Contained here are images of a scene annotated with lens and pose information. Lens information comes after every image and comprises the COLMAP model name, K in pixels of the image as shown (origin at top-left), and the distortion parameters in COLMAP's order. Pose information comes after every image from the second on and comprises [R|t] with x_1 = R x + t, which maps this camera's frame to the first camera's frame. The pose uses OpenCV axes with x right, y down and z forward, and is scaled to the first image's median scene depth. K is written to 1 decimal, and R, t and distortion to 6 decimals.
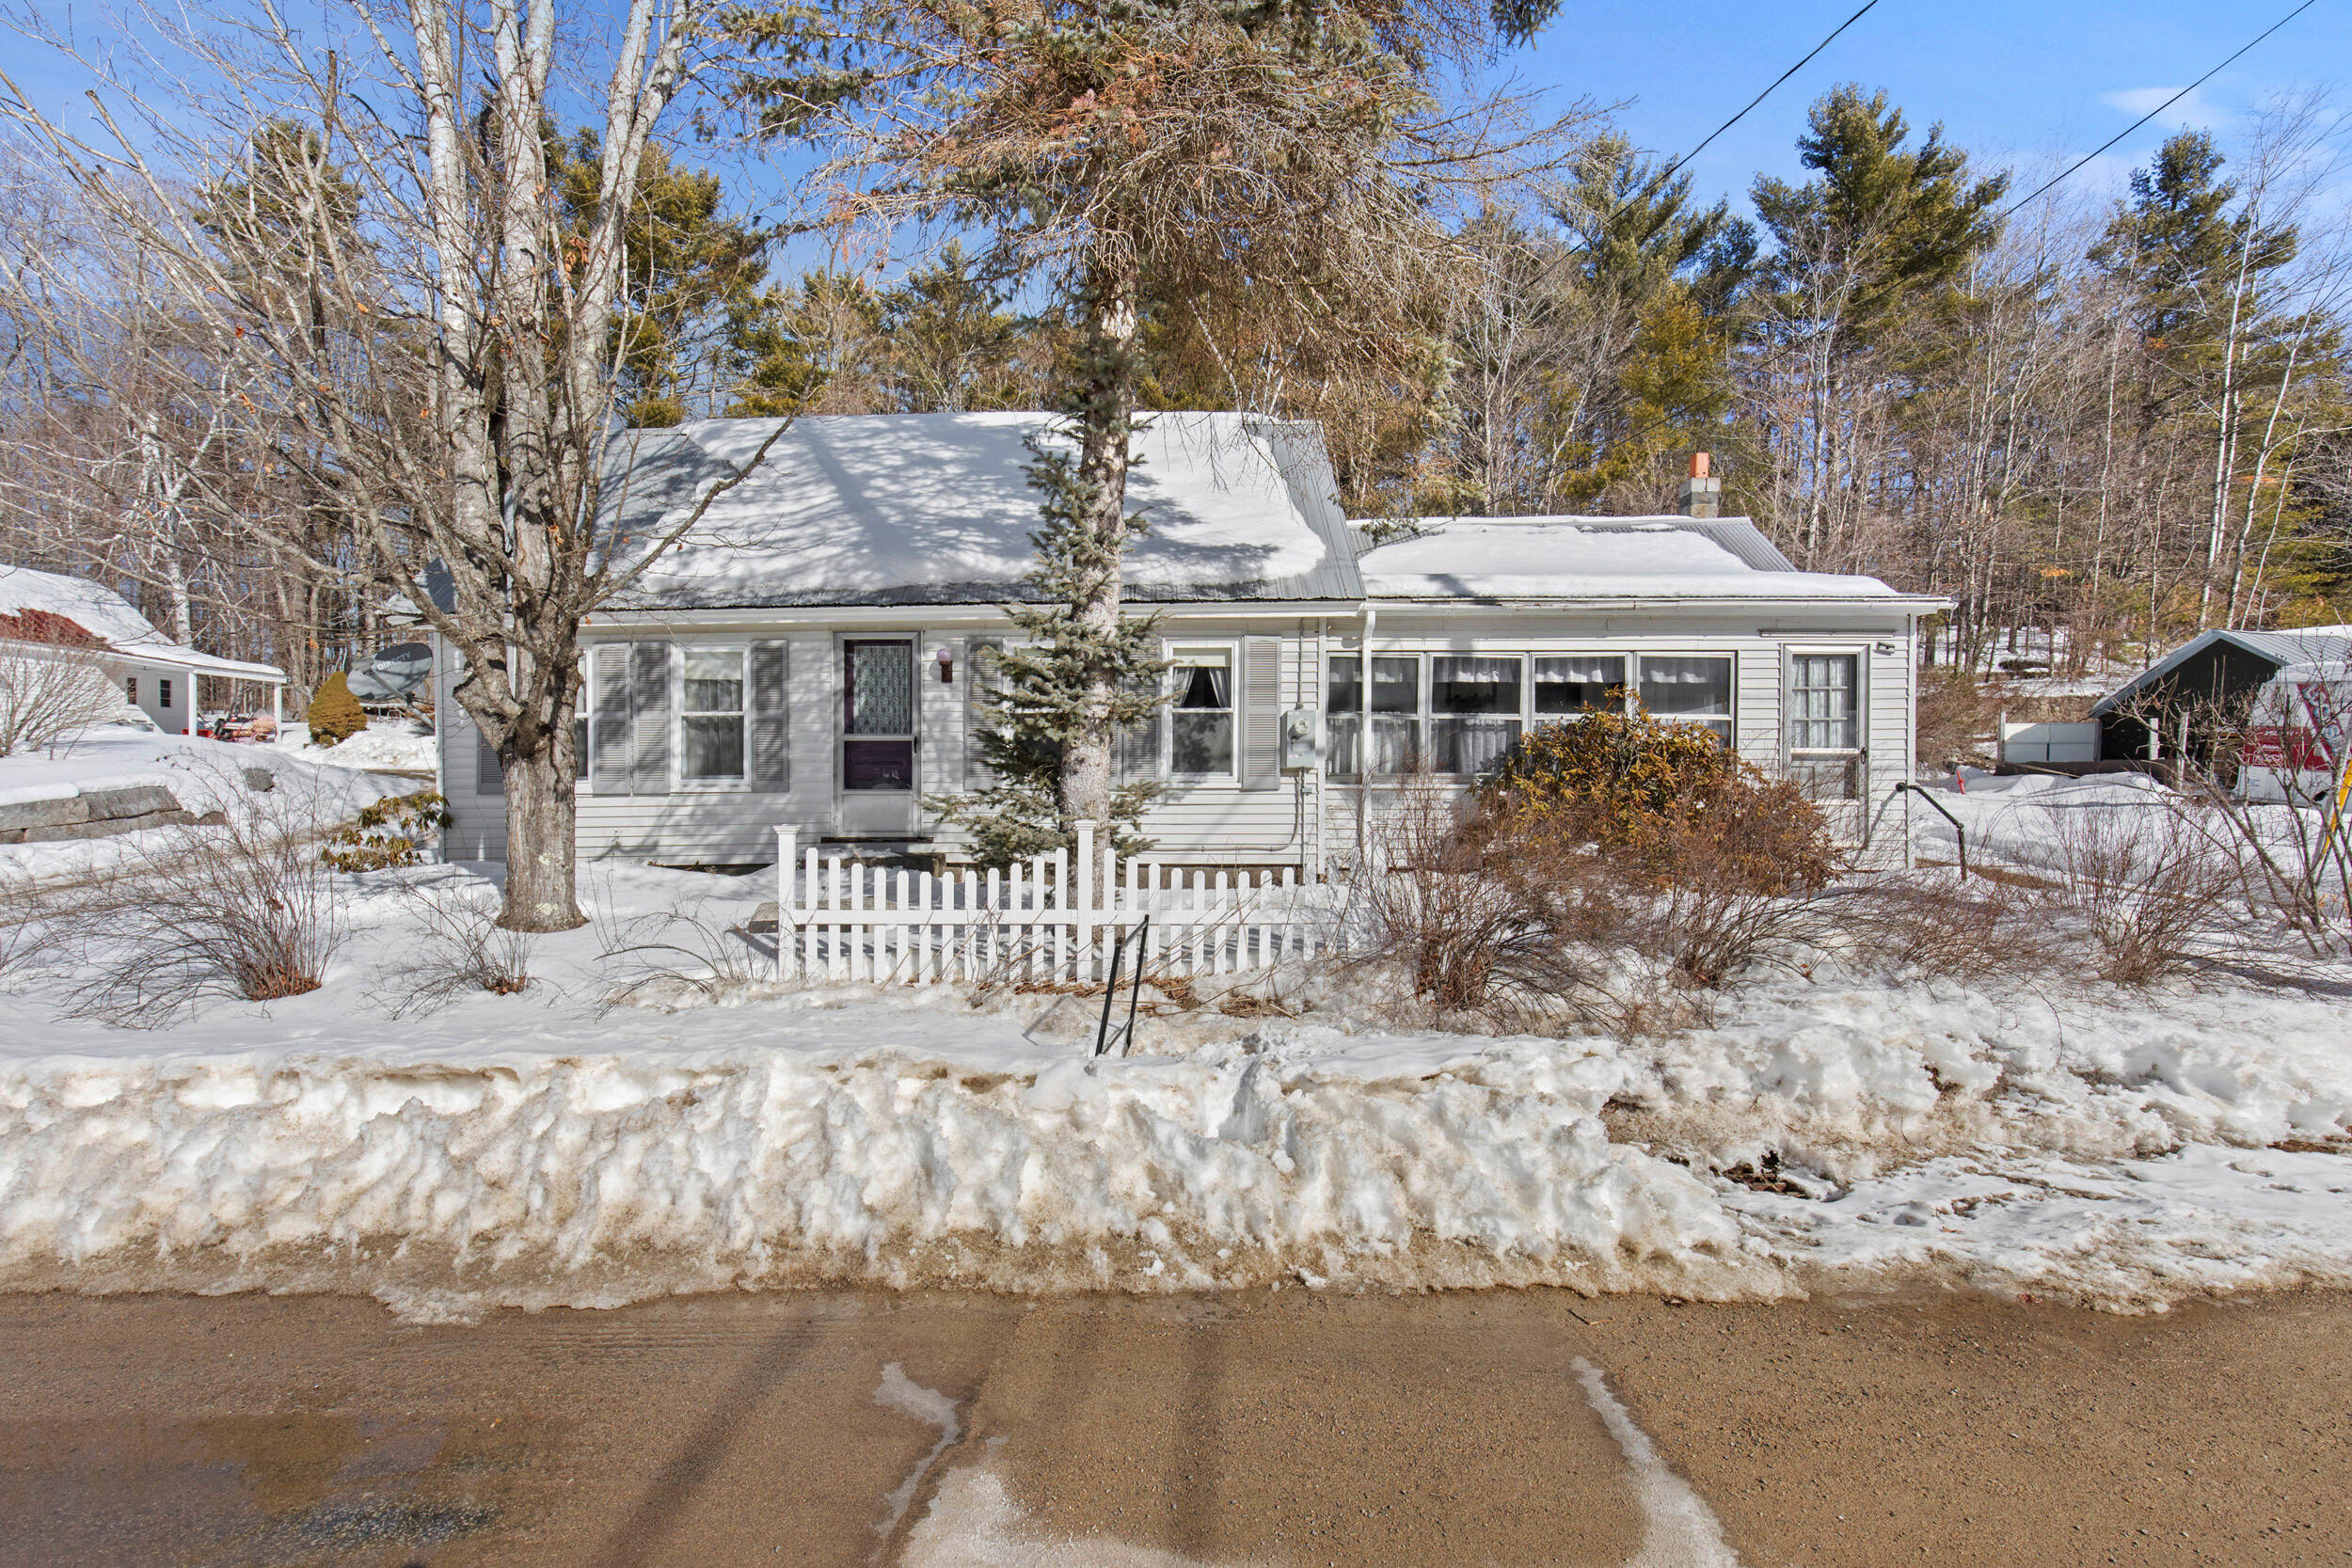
lens RADIAL K [[1100.2, 0, 1149.7], [0, 1100.2, 785.1], [0, 0, 1]] dist [0.001935, -0.000022]
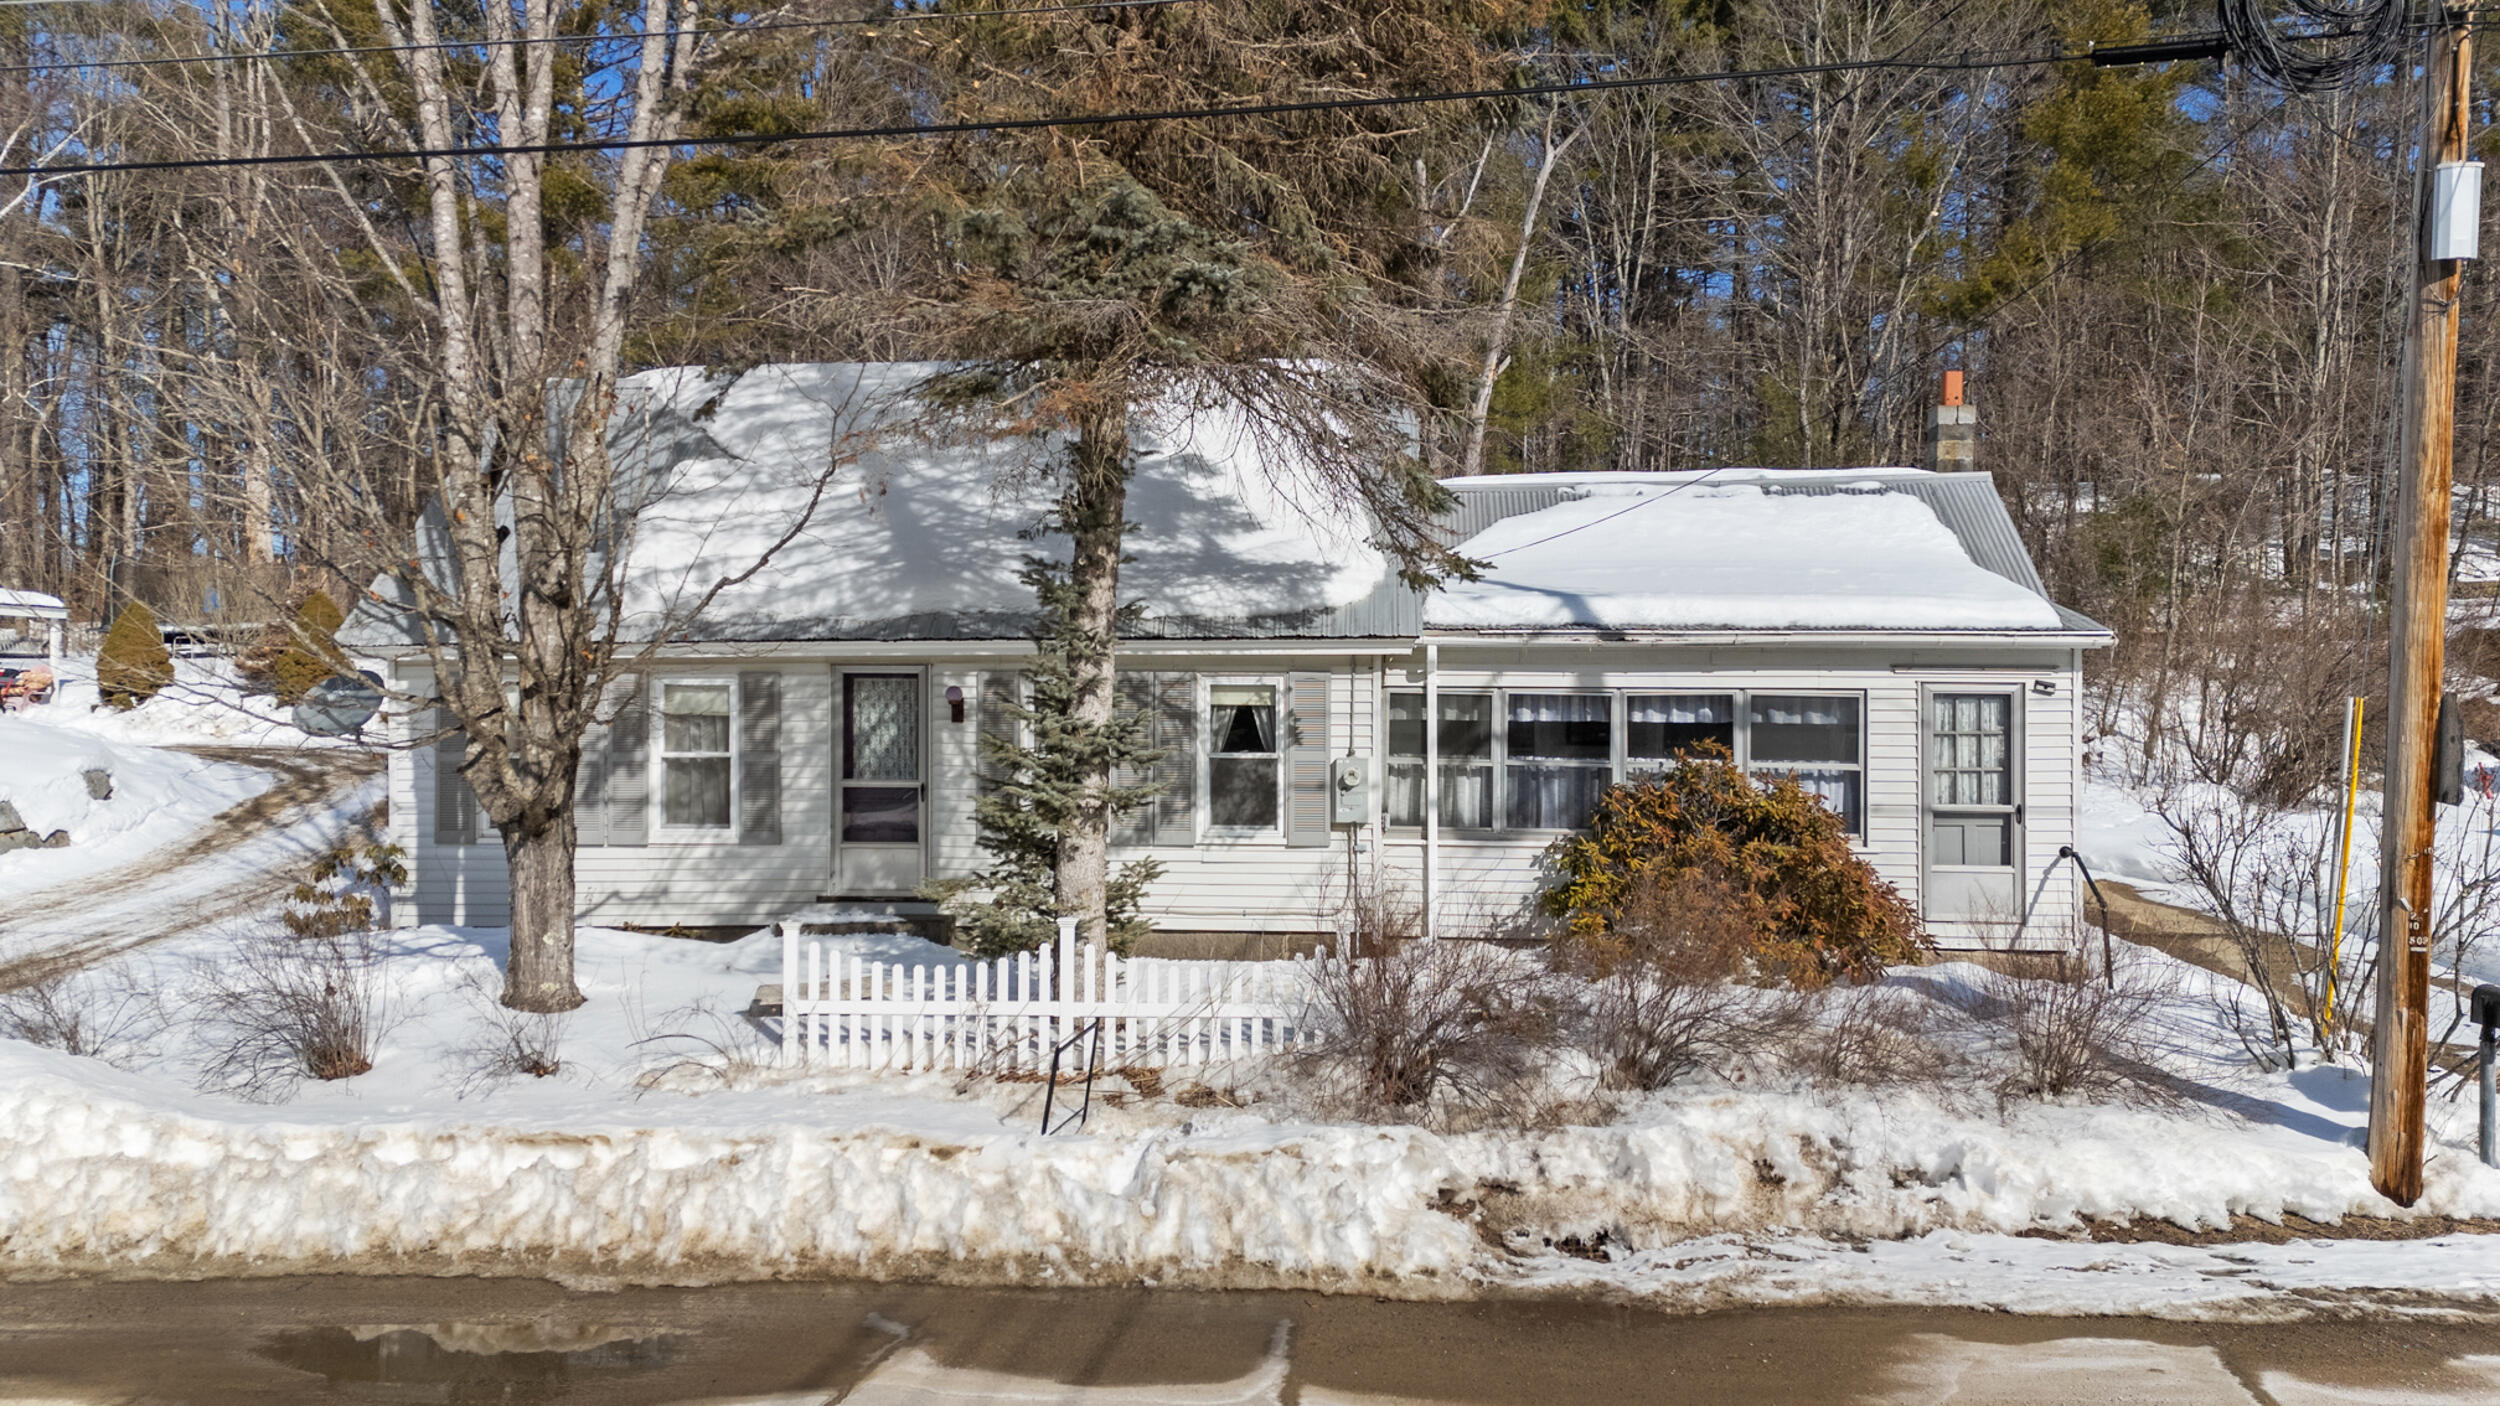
lens RADIAL K [[1966.2, 0, 1251.0], [0, 1966.2, 625.7], [0, 0, 1]] dist [0.065607, -0.086786]
pose [[0.998152, 0.003116, -0.060692, 0.214697], [-0.004983, 0.999518, -0.030630, -0.177377], [0.060567, 0.030876, 0.997686, -0.830054]]
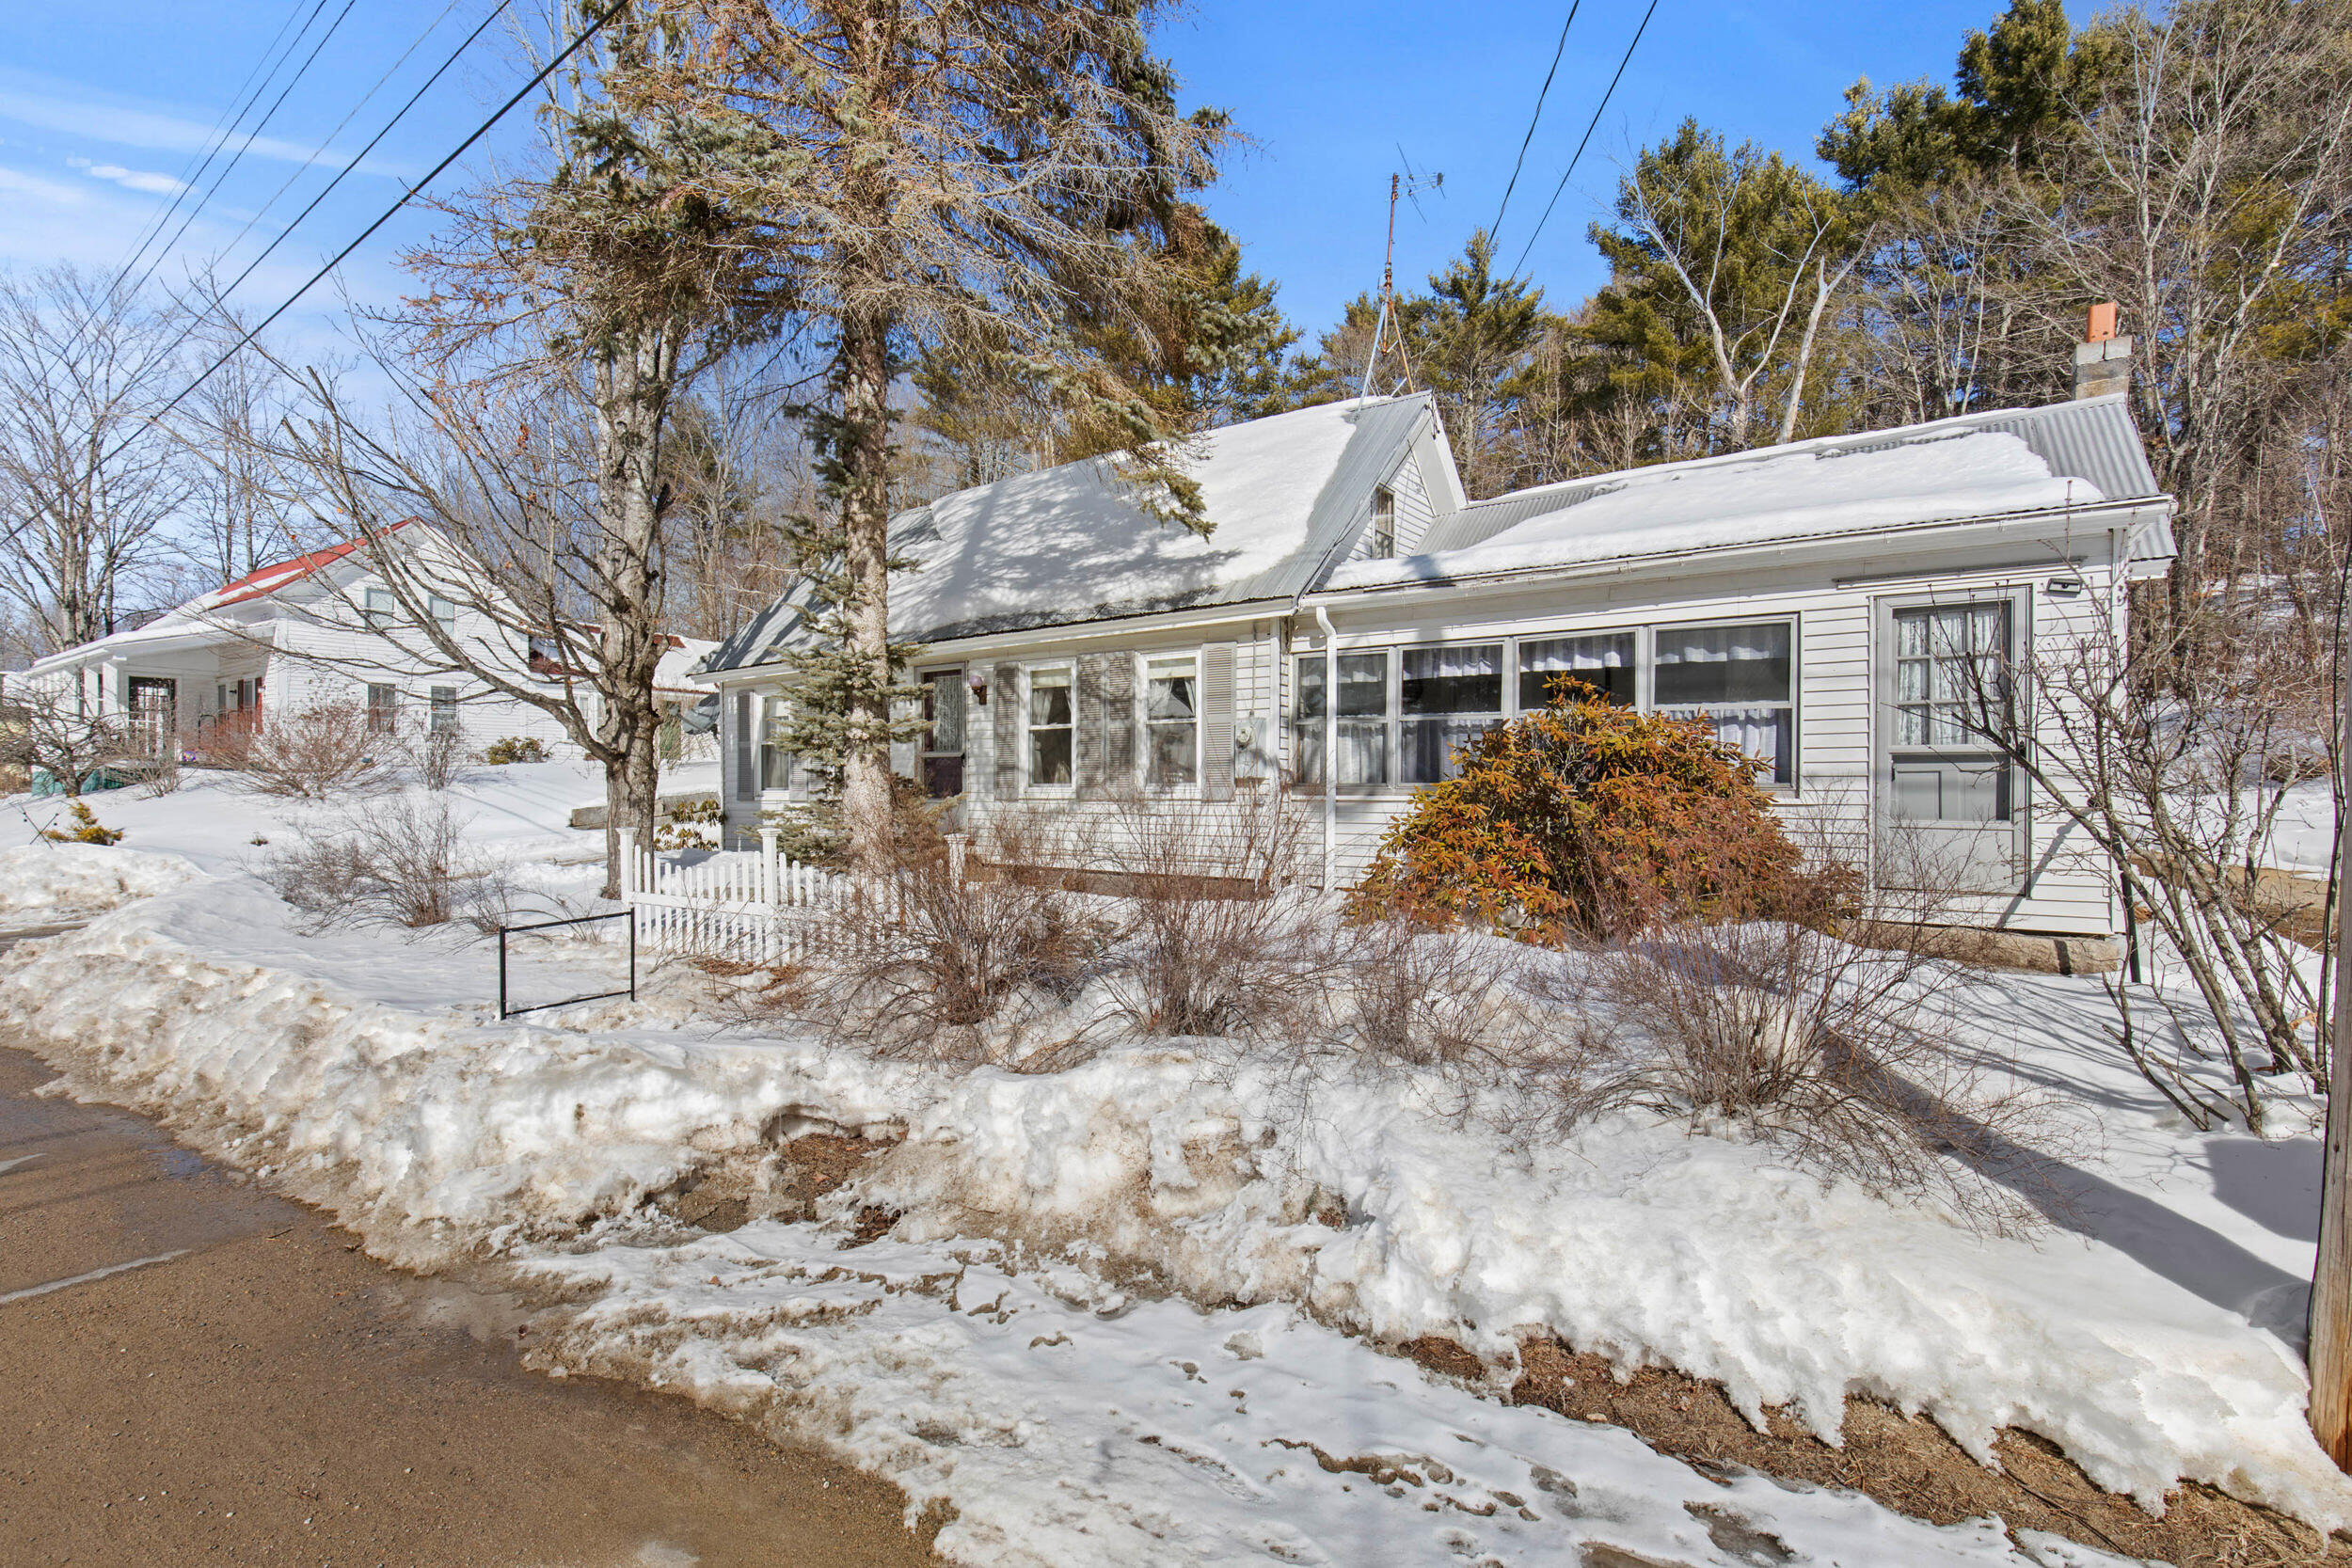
lens RADIAL K [[1100.2, 0, 1149.7], [0, 1100.2, 785.1], [0, 0, 1]] dist [0.001935, -0.000022]
pose [[0.824240, -0.003997, -0.566227, 0.859514], [0.002554, 0.999991, -0.003340, -0.009605], [0.566235, 0.001307, 0.824243, 0.232572]]
